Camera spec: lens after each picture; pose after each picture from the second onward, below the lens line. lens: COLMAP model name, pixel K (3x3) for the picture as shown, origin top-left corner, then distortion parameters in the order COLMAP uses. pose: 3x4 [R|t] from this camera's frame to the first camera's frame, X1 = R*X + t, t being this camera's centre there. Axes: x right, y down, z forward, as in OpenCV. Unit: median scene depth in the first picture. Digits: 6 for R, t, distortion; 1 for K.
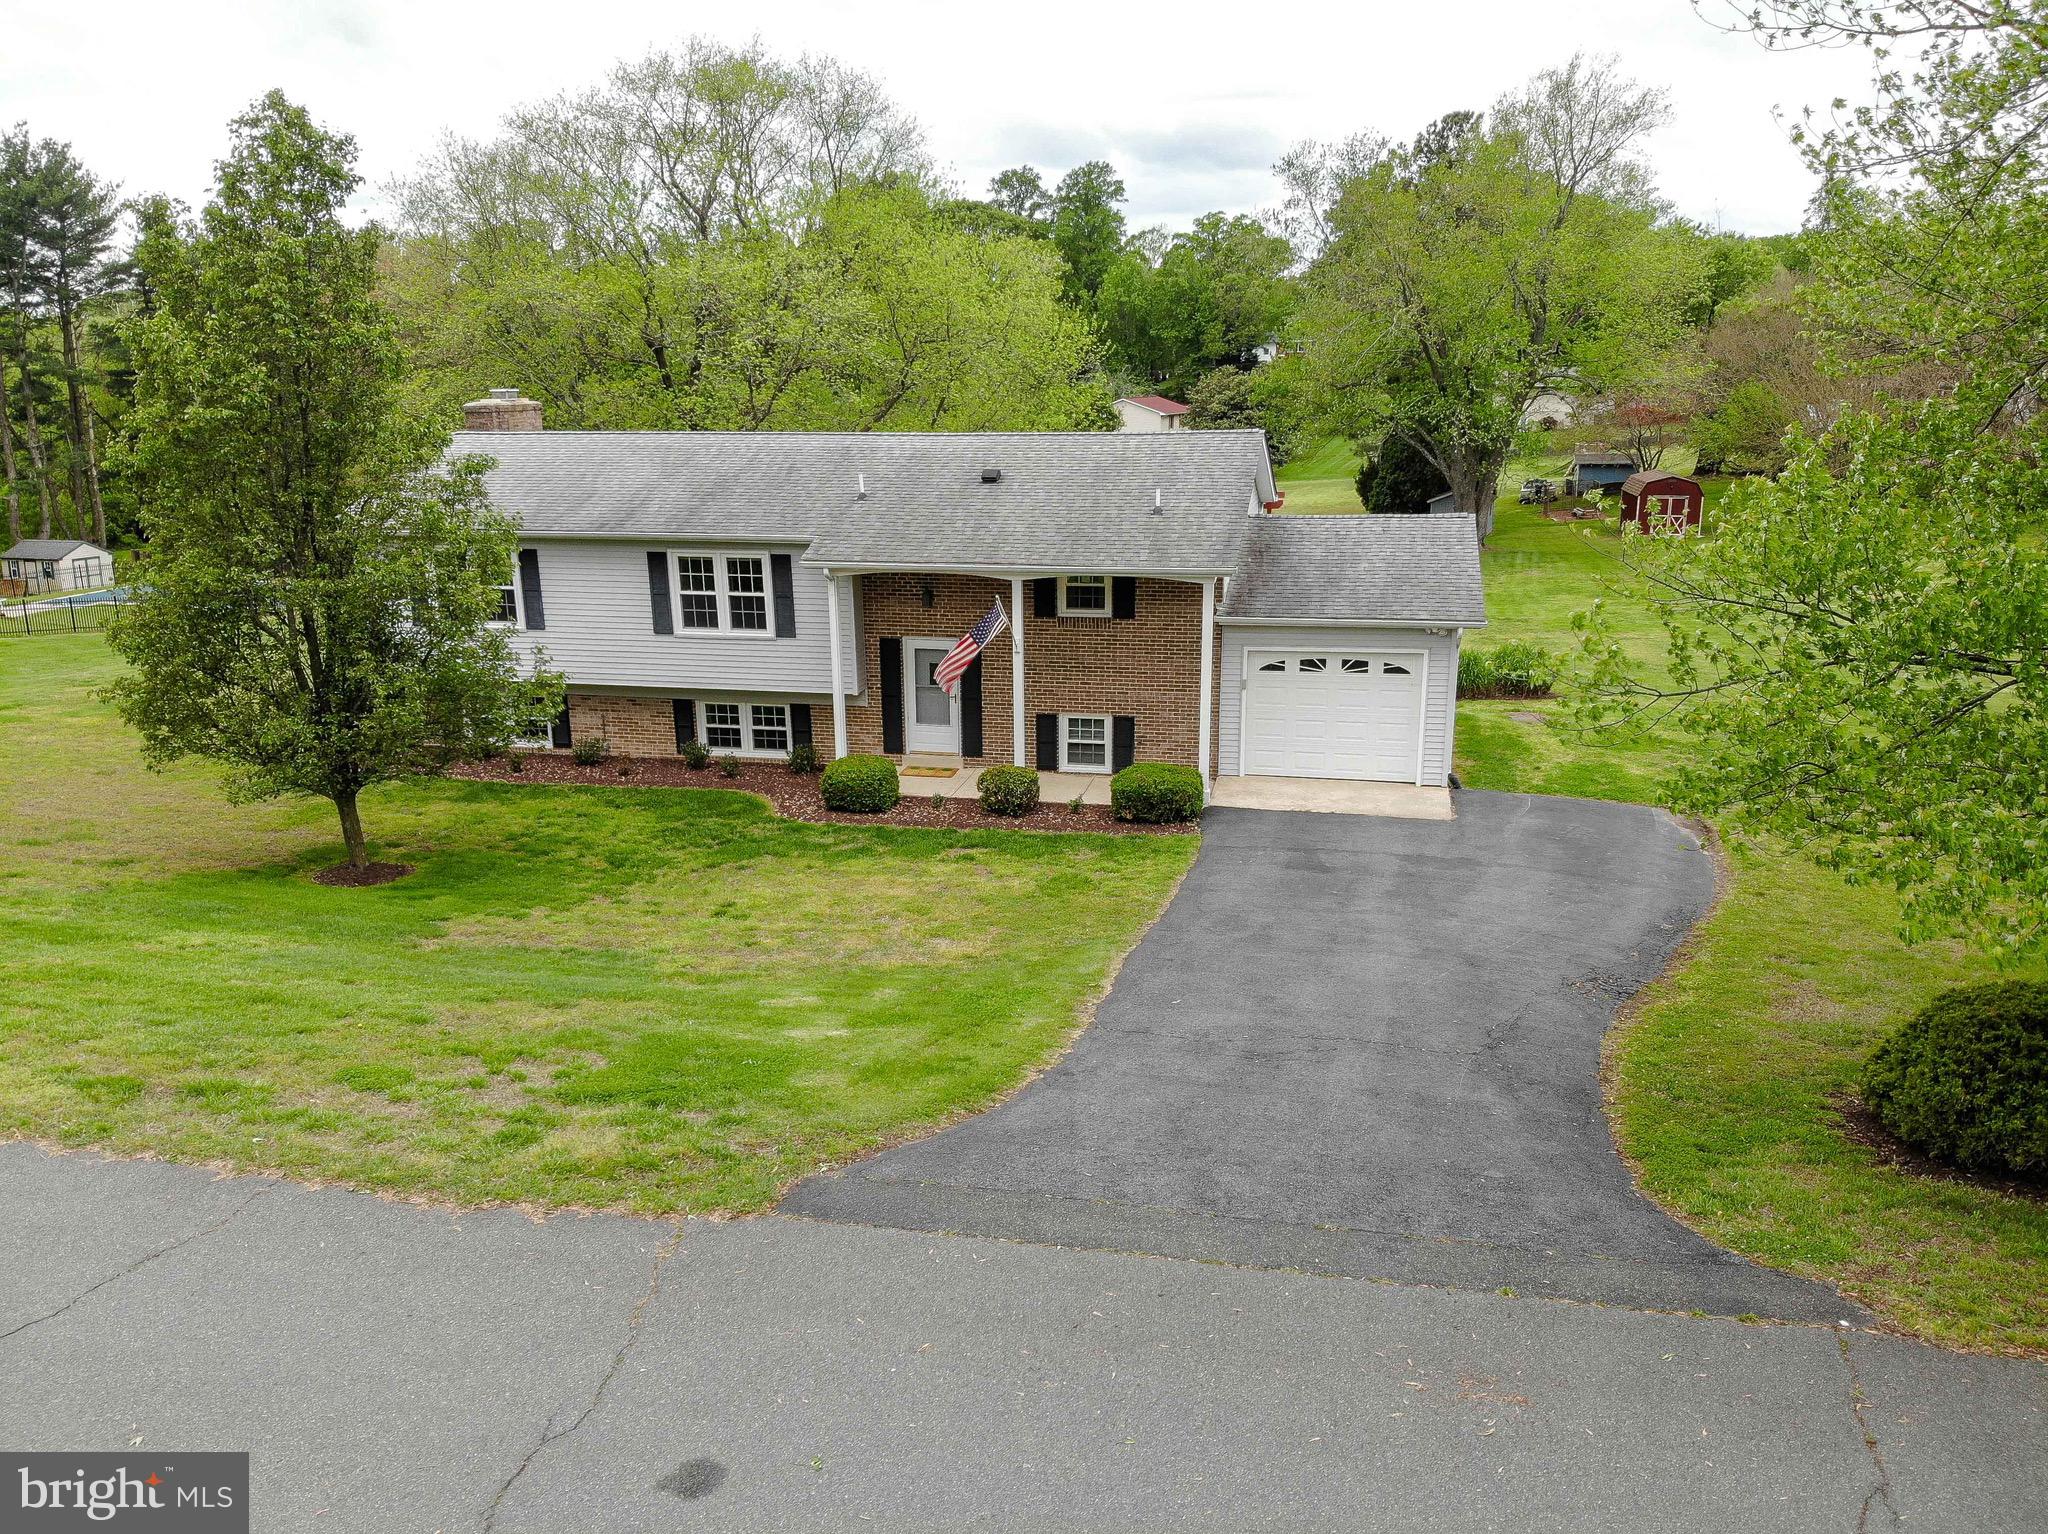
lens RADIAL K [[1501.2, 0, 1029.7], [0, 1501.2, 776.9], [0, 0, 1]] dist [0.070522, -0.194015]
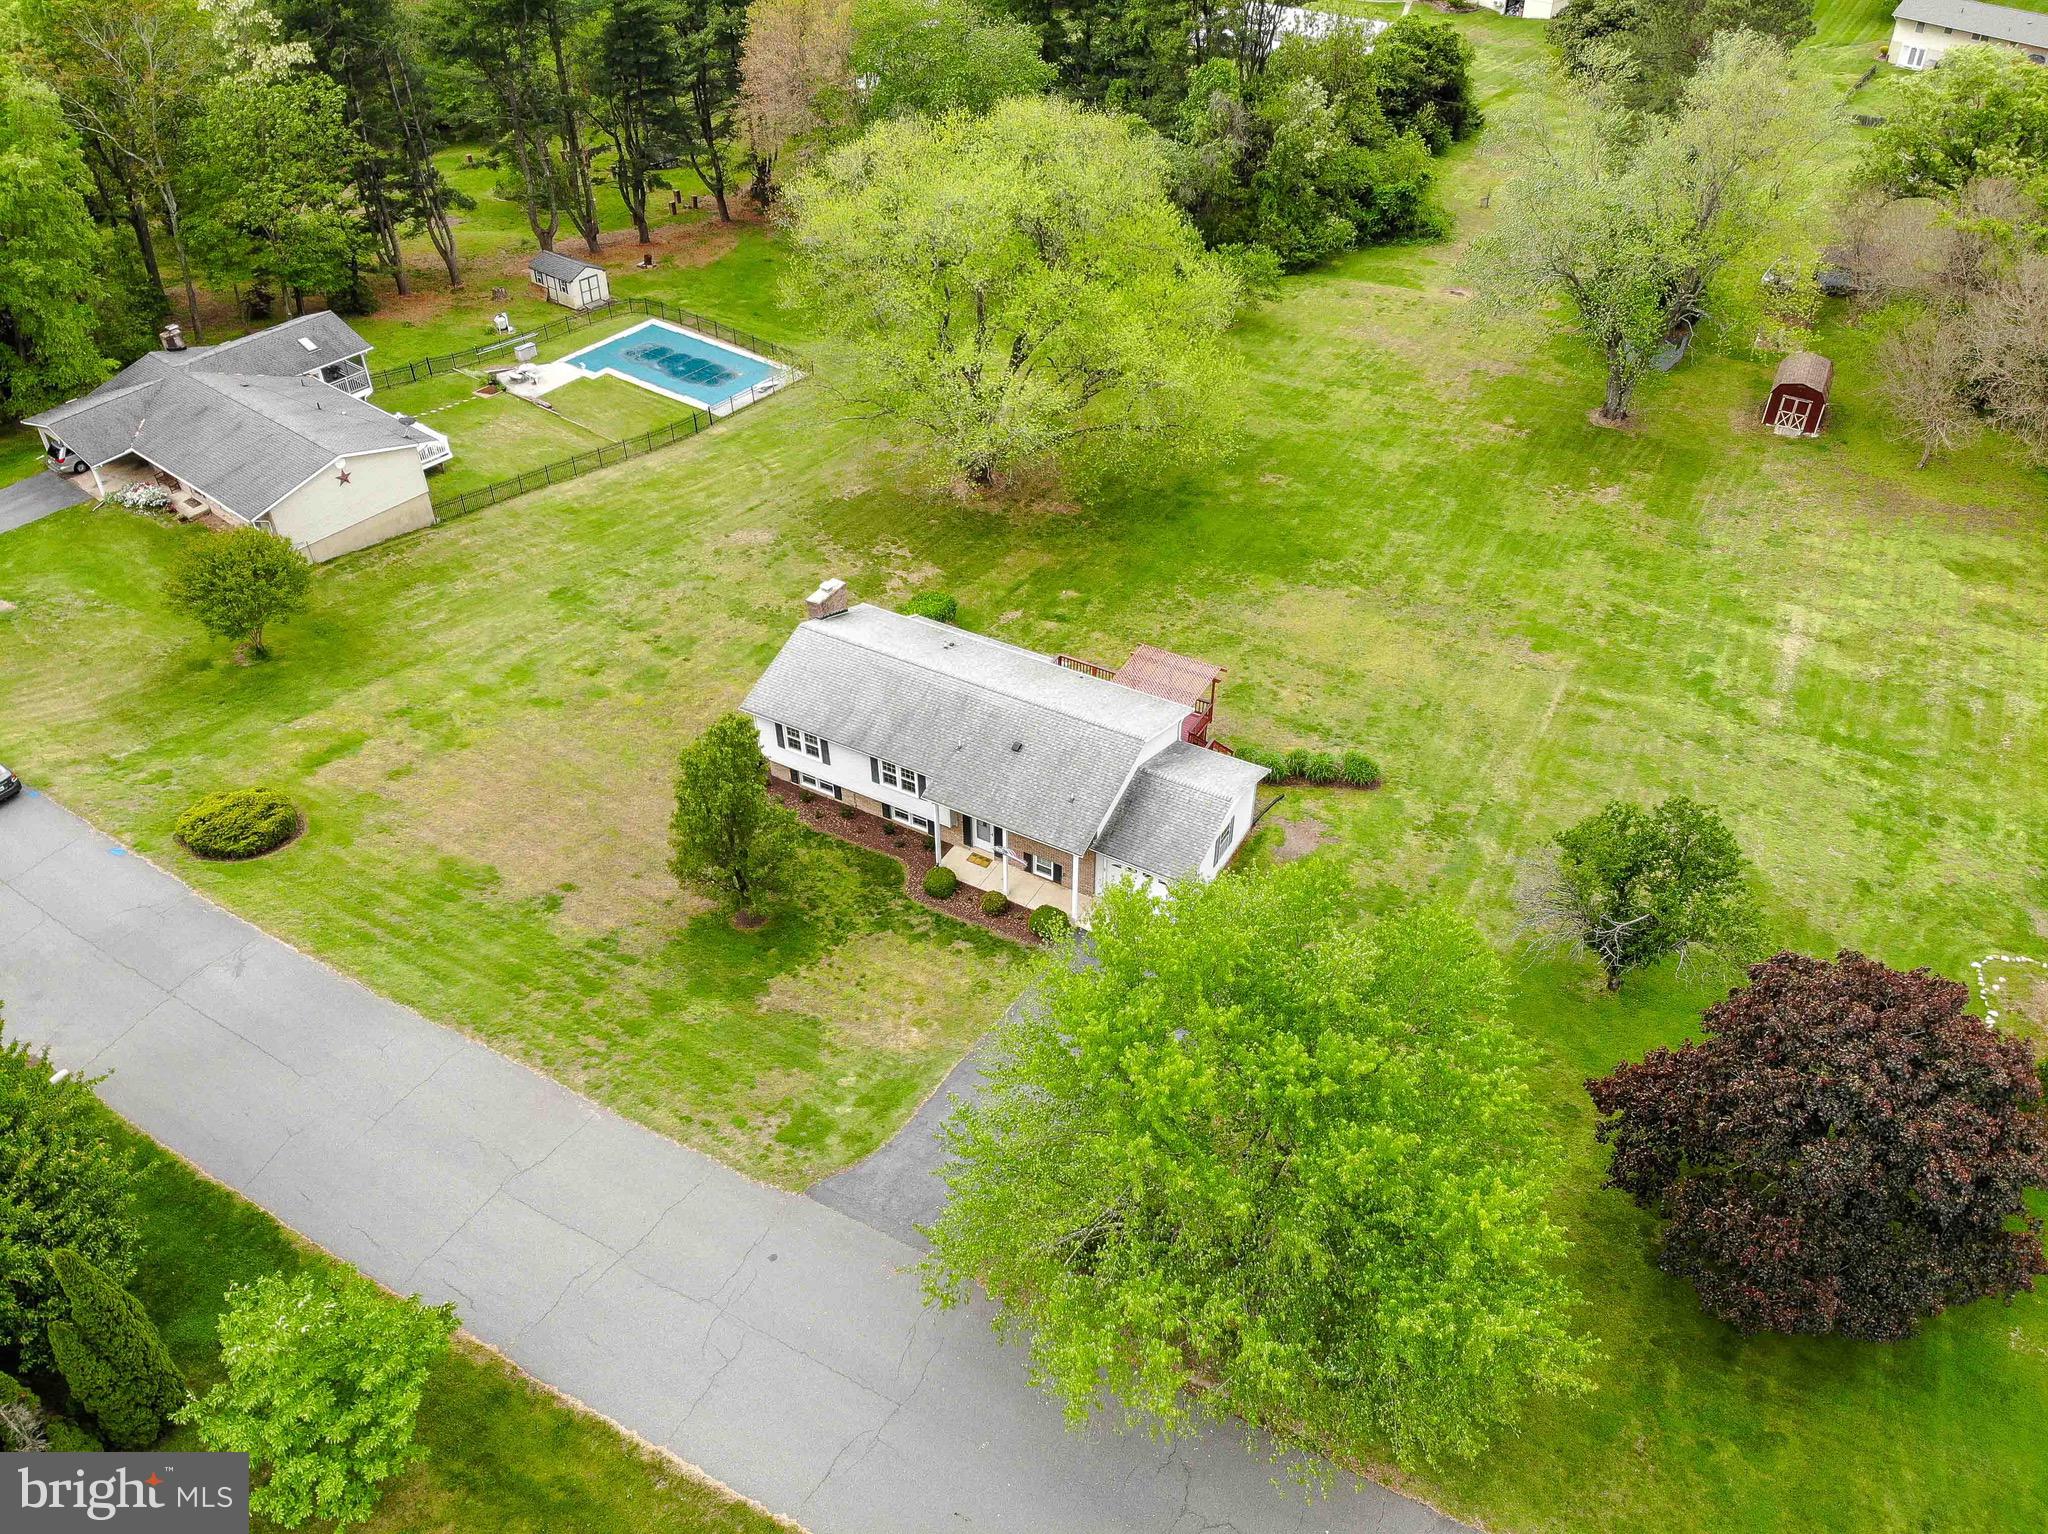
lens RADIAL K [[1501.2, 0, 1027.2], [0, 1501.2, 775.5], [0, 0, 1]] dist [0.070522, -0.194015]
pose [[0.956870, 0.189331, -0.220349, 0.509015], [-0.080995, 0.902256, 0.423525, -1.158366], [0.278997, -0.387412, 0.878677, -0.999034]]
